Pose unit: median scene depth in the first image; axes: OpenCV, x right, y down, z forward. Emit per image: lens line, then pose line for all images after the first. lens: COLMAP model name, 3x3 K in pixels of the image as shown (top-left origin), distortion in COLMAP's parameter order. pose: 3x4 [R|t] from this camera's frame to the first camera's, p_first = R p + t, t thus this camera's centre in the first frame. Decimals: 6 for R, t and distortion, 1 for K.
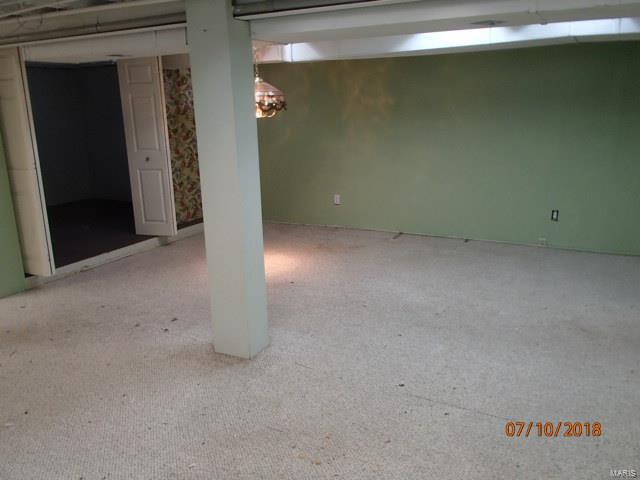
lens RADIAL K [[530.9, 0, 320.0], [0, 530.9, 240.0], [0, 0, 1]] dist [-0.006364, 0.009690]
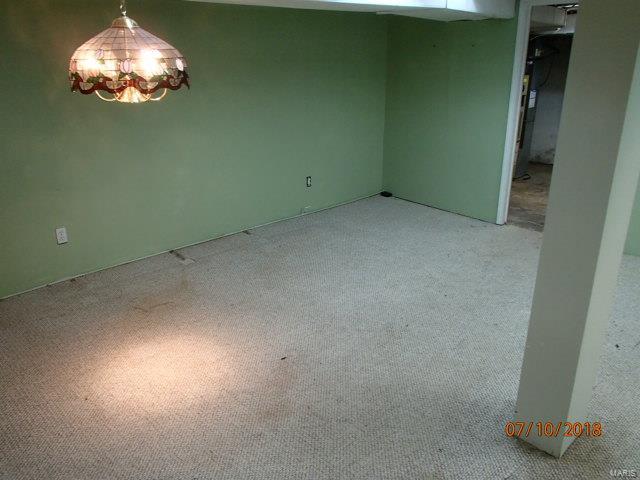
lens RADIAL K [[530.9, 0, 320.0], [0, 530.9, 240.0], [0, 0, 1]] dist [-0.006364, 0.009690]
pose [[0.305185, -0.297213, 0.904725, -0.568281], [0.234752, 0.944210, 0.230997, -0.190756], [-0.922905, 0.141889, 0.357929, 0.699768]]
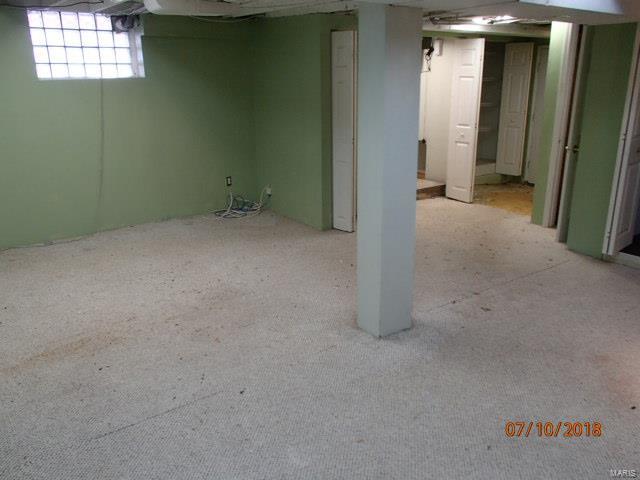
lens RADIAL K [[506.1, 0, 320.0], [0, 506.1, 240.0], [0, 0, 1]] dist [-0.006789, -0.000568]
pose [[-0.428779, 0.299904, -0.852177, 0.480699], [-0.196395, 0.889787, 0.411957, -0.225389], [0.881803, 0.344002, -0.322623, 0.806295]]
